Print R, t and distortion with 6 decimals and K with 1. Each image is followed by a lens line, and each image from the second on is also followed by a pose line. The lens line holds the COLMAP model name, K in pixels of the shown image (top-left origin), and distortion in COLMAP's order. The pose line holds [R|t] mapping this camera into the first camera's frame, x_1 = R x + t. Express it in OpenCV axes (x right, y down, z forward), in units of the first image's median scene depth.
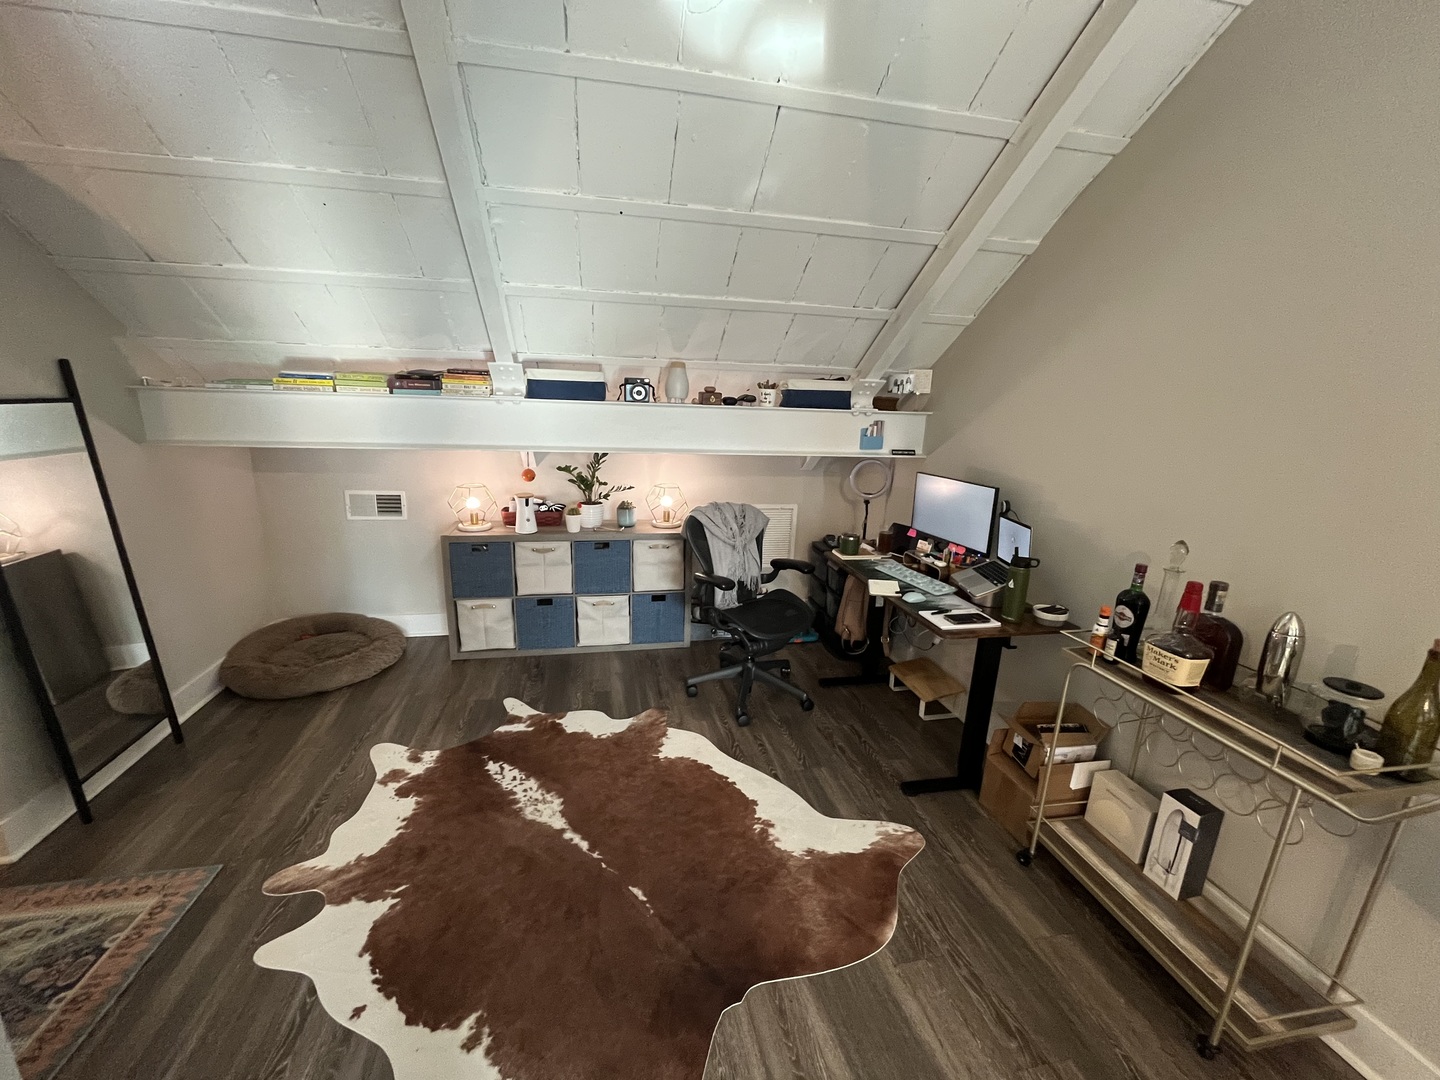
lens RADIAL K [[577.7, 0, 713.4], [0, 577.7, 542.7], [0, 0, 1]] dist [0.000935, 0.000253]
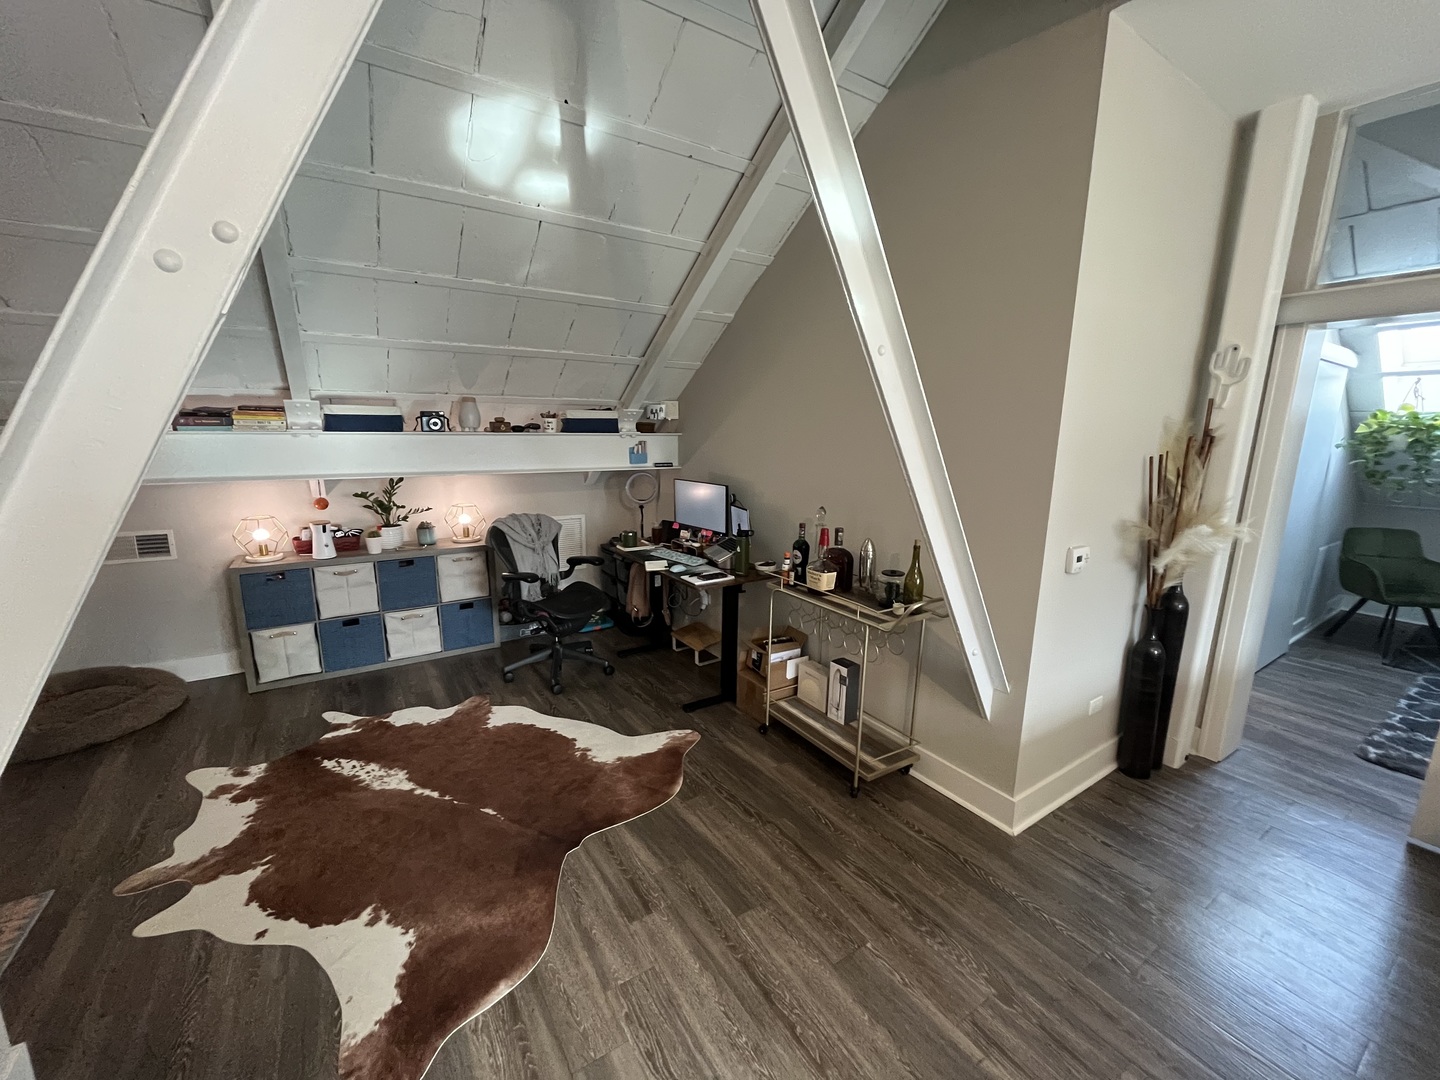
lens RADIAL K [[577.4, 0, 720.0], [0, 577.4, 540.0], [0, 0, 1]] dist [-0.009214, -0.000008]
pose [[0.928048, -0.093869, 0.360438, -0.041914], [0.109344, 0.993744, -0.022736, 0.067593], [-0.356049, 0.060512, 0.932506, -0.295369]]
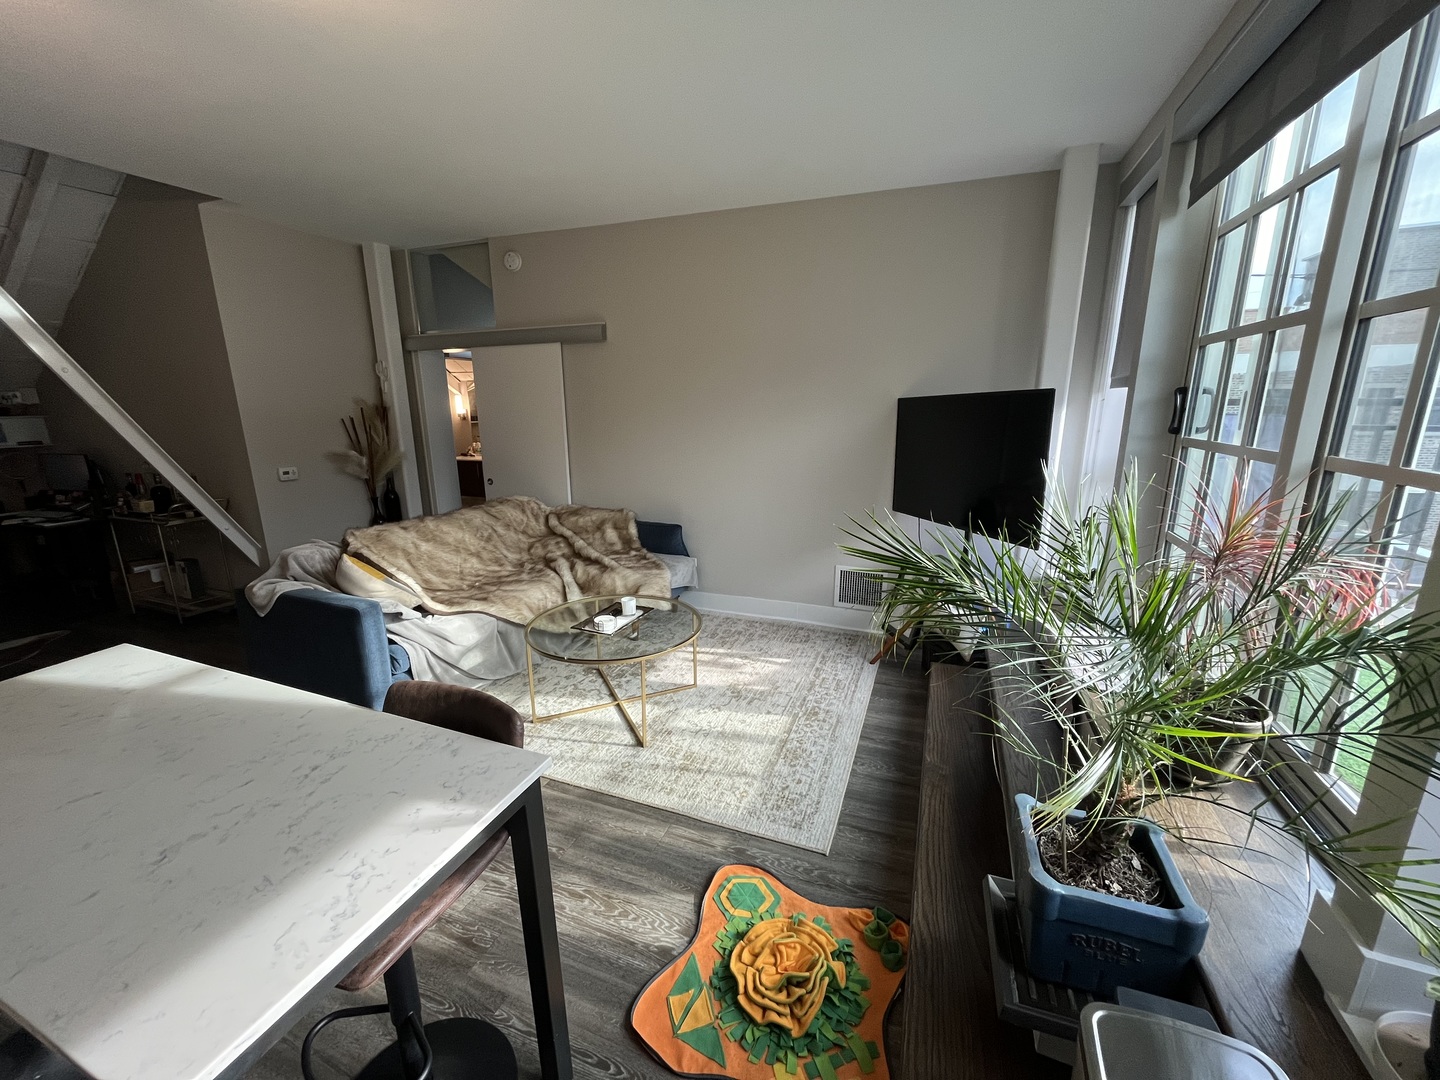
lens RADIAL K [[577.4, 0, 720.0], [0, 577.4, 540.0], [0, 0, 1]] dist [-0.009214, -0.000008]
pose [[0.537531, -0.232094, 0.810674, 0.043828], [0.229282, 0.965383, 0.124358, 0.406257], [-0.811474, 0.119026, 0.572139, -1.645076]]
